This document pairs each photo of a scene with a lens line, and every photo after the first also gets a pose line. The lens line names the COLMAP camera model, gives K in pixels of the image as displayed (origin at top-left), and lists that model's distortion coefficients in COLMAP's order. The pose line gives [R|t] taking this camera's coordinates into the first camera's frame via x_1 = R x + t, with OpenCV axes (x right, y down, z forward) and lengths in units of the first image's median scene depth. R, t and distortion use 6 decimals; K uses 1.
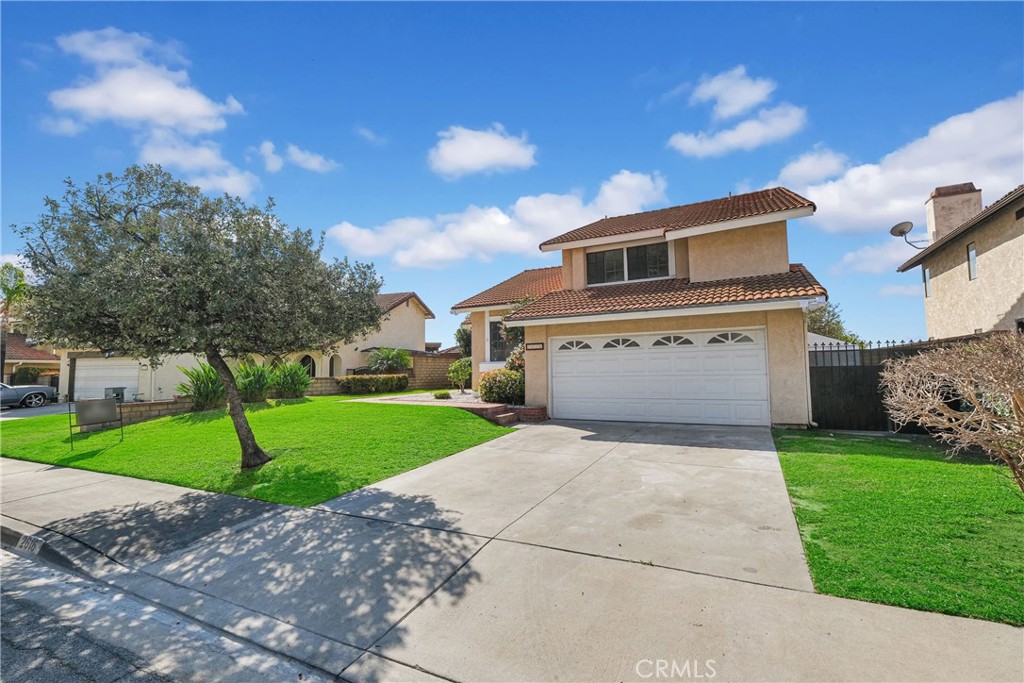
lens RADIAL K [[441.4, 0, 508.4], [0, 441.4, 341.6], [0, 0, 1]] dist [-0.007086, -0.000048]
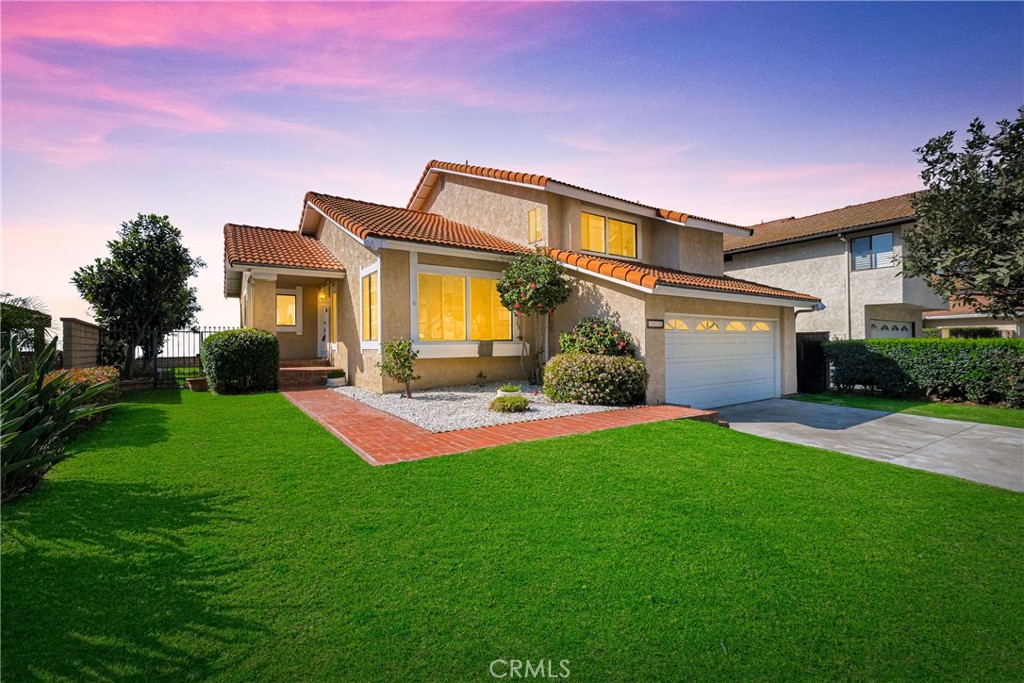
lens RADIAL K [[441.4, 0, 508.4], [0, 441.4, 341.6], [0, 0, 1]] dist [-0.007086, -0.000048]
pose [[0.466330, 0.019133, 0.884404, -0.502703], [-0.056836, 0.998348, 0.008371, 0.034513], [-0.882783, -0.054170, 0.466647, 0.616095]]
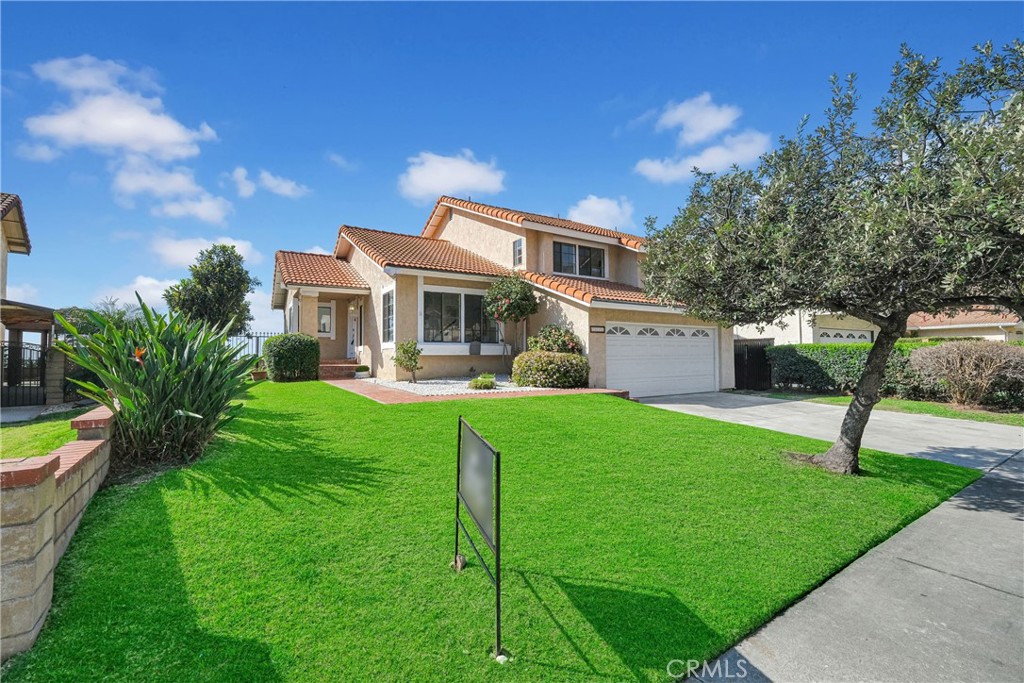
lens RADIAL K [[441.4, 0, 508.4], [0, 441.4, 341.6], [0, 0, 1]] dist [-0.007086, -0.000048]
pose [[0.510869, 0.042565, 0.858604, -0.633111], [-0.060872, 0.998058, -0.013260, 0.045285], [-0.857501, -0.045490, 0.512468, 0.466742]]
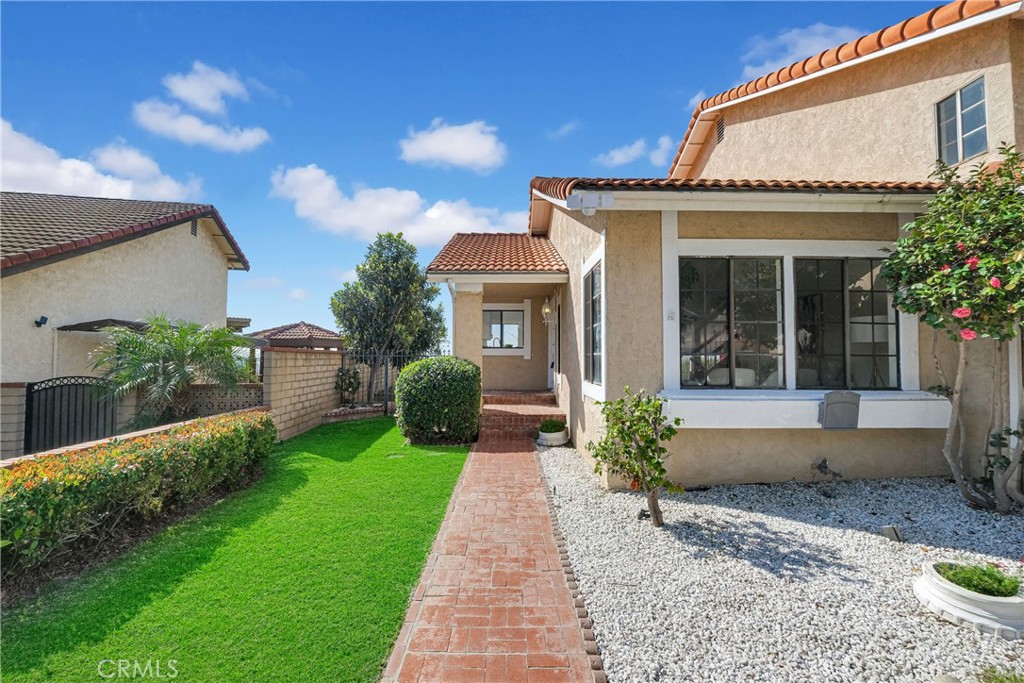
lens RADIAL K [[441.4, 0, 508.4], [0, 441.4, 341.6], [0, 0, 1]] dist [-0.007086, -0.000048]
pose [[0.875566, 0.036402, 0.481725, -0.284853], [-0.049708, 0.998653, 0.014883, 0.014207], [-0.480534, -0.036976, 0.876196, 0.792248]]
